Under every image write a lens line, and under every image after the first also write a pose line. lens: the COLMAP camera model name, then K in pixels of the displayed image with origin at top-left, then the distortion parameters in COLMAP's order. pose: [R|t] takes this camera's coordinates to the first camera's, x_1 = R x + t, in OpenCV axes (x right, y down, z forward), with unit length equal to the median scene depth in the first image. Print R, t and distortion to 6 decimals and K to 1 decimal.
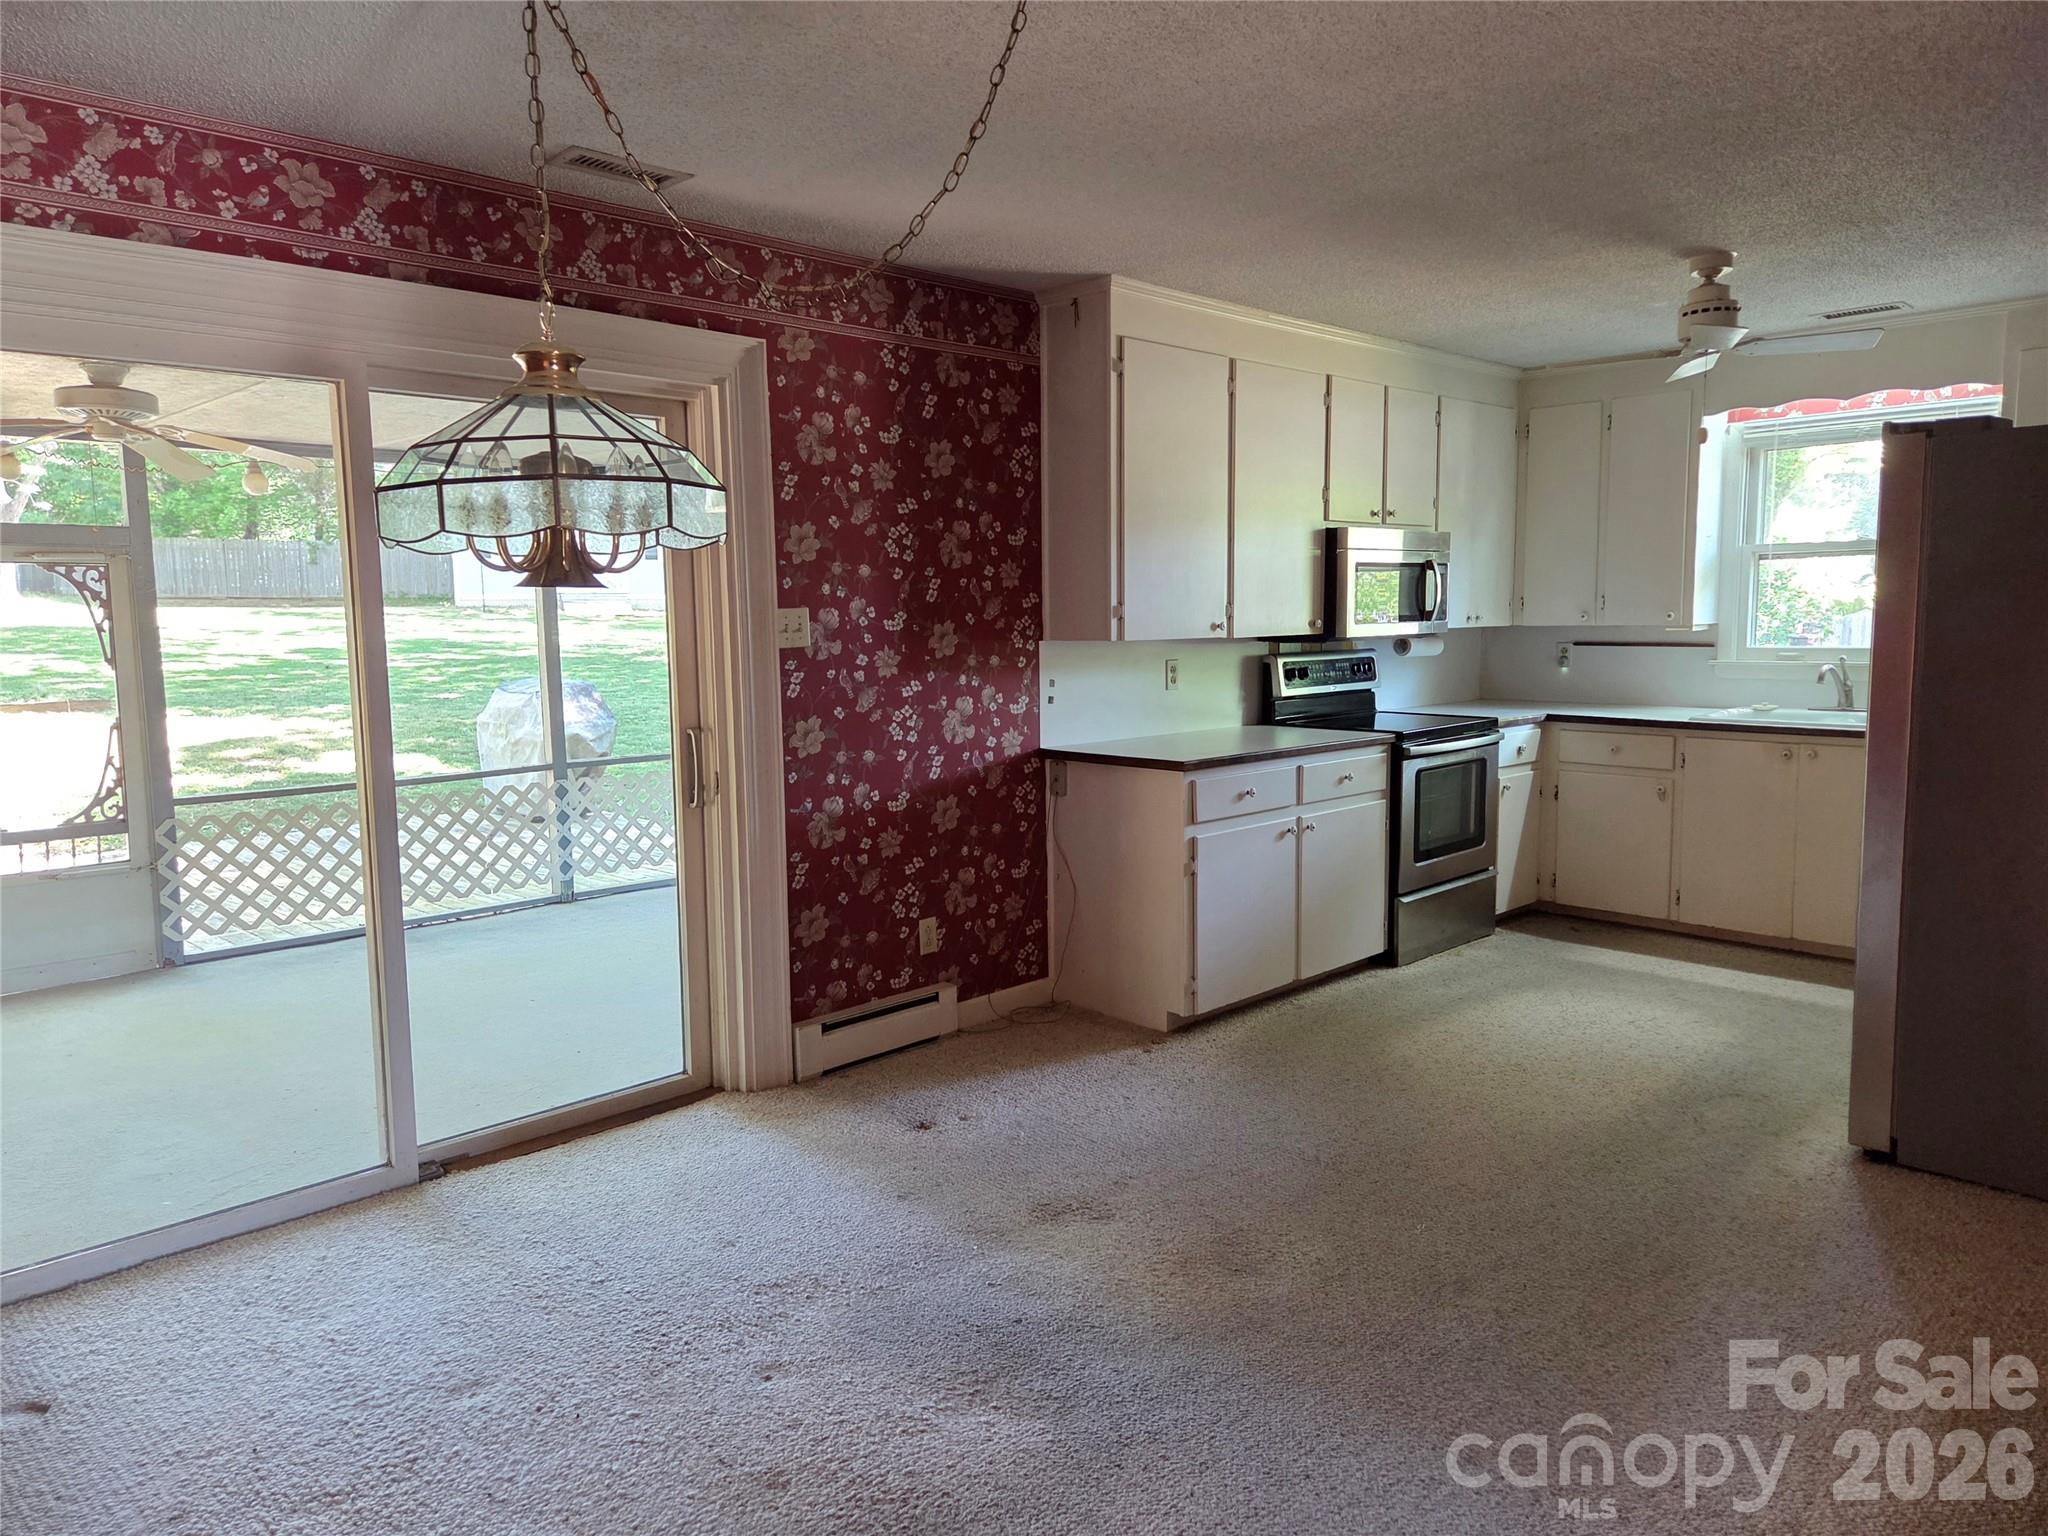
lens RADIAL K [[1388.7, 0, 1018.6], [0, 1388.7, 763.9], [0, 0, 1]] dist [0.065510, -0.026547]
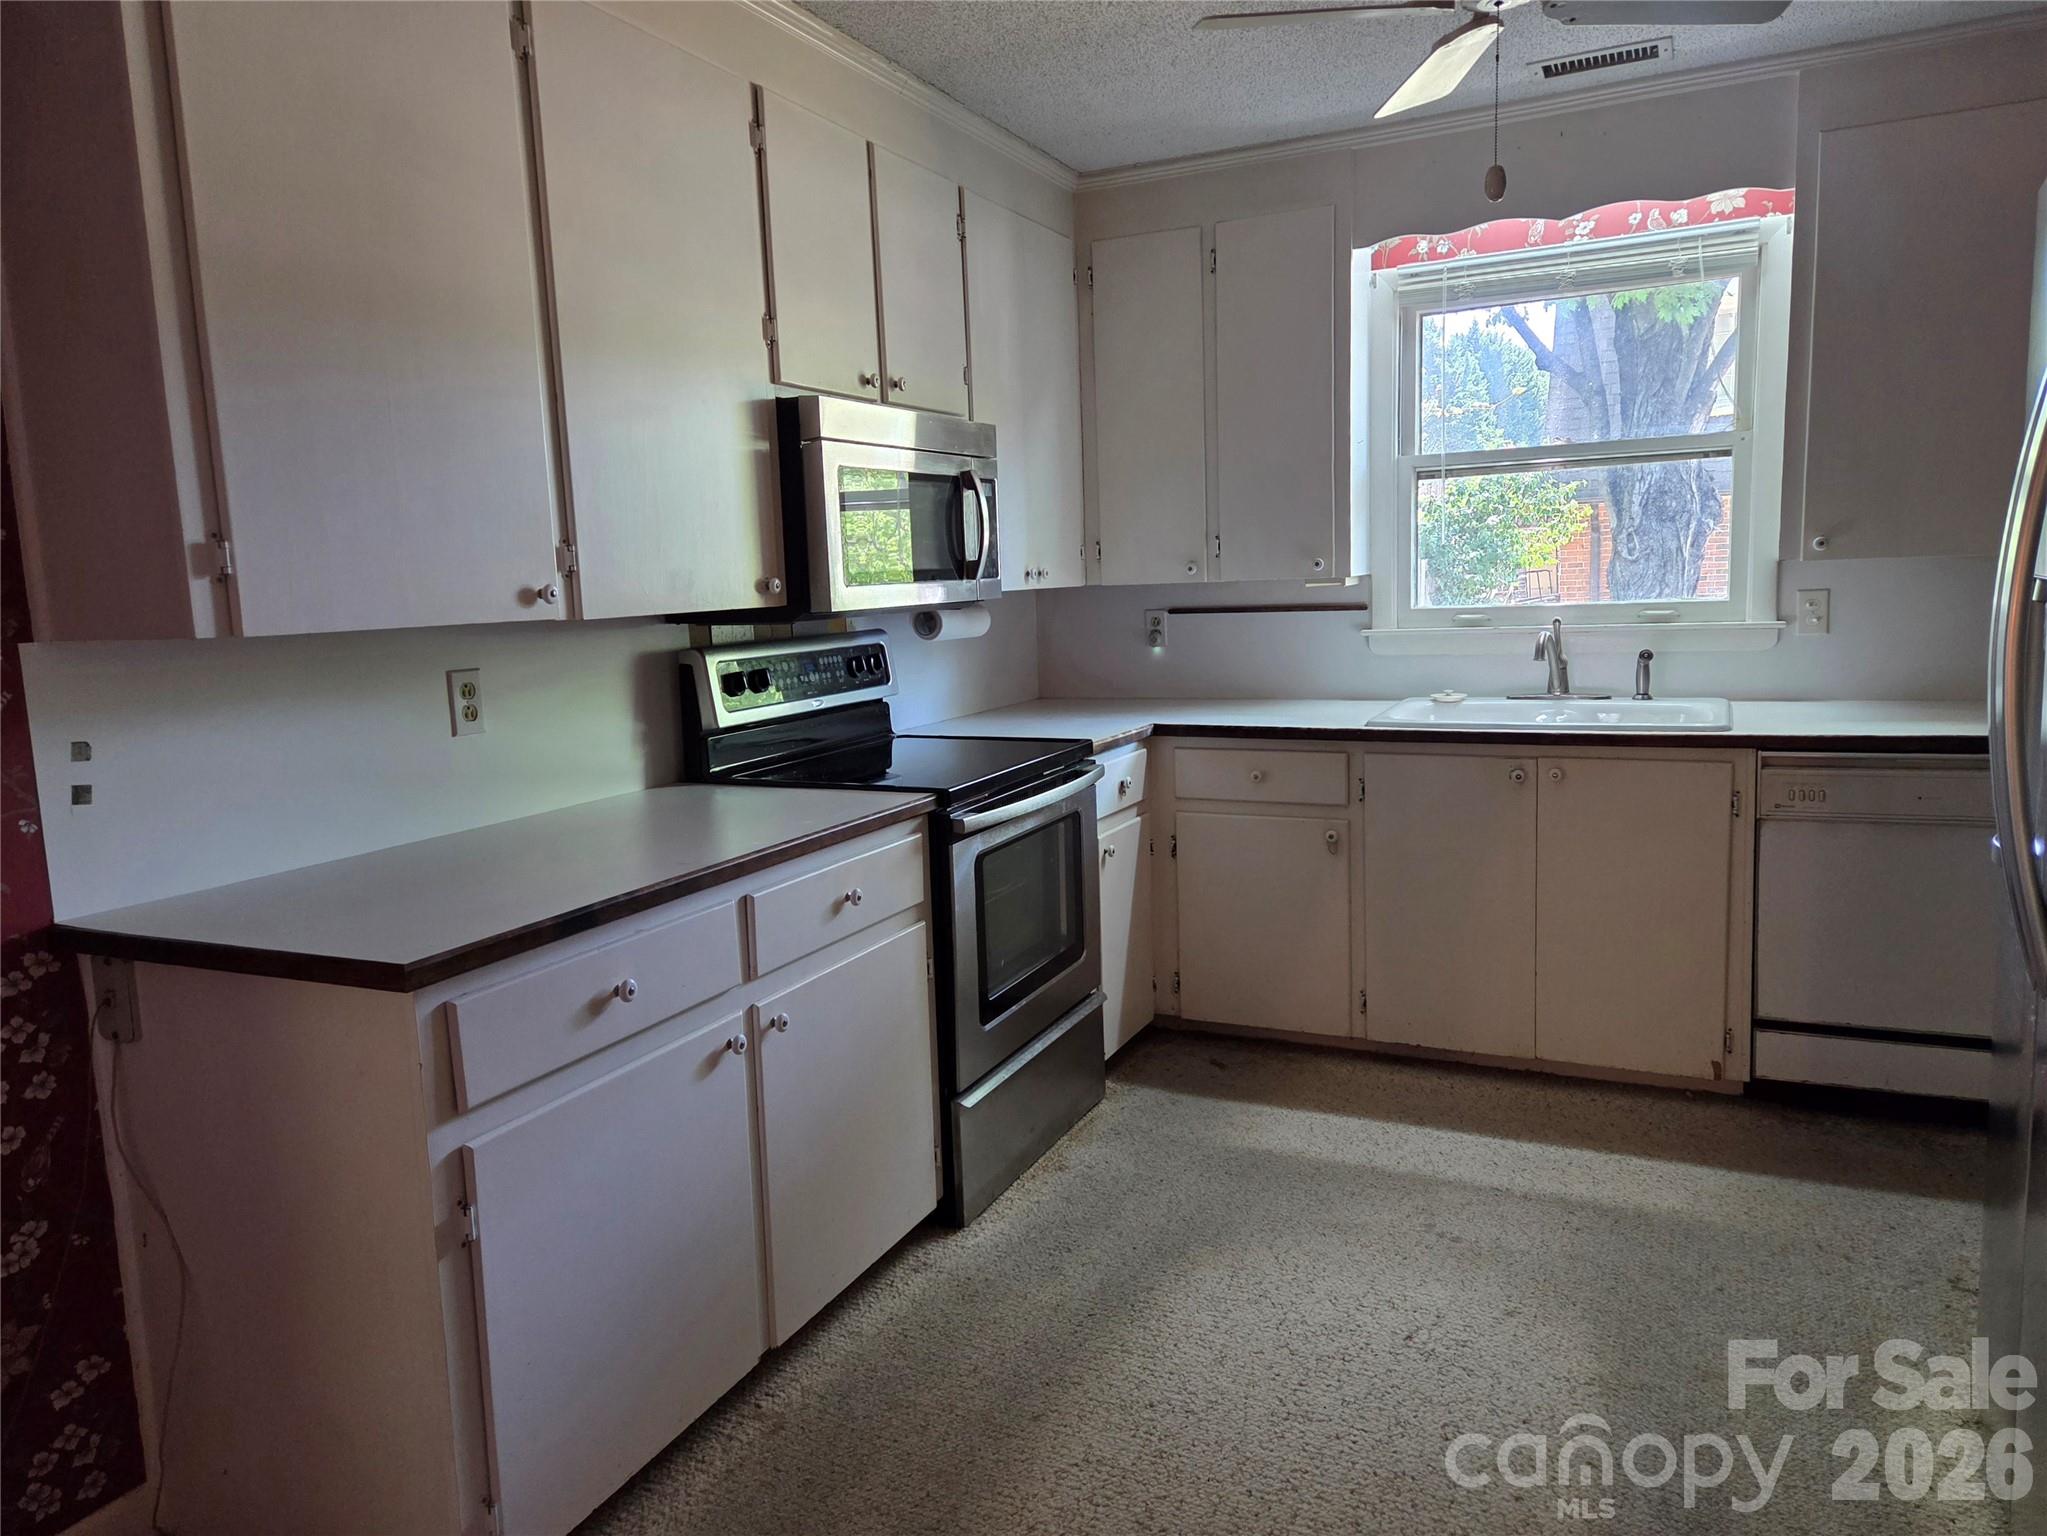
lens RADIAL K [[1388.0, 0, 1016.4], [0, 1388.0, 759.9], [0, 0, 1]] dist [0.065510, -0.026547]
pose [[0.939054, -0.068092, 0.336958, 0.122007], [0.063033, 0.997674, 0.025945, -0.044894], [-0.337941, -0.003124, 0.941162, 0.490670]]
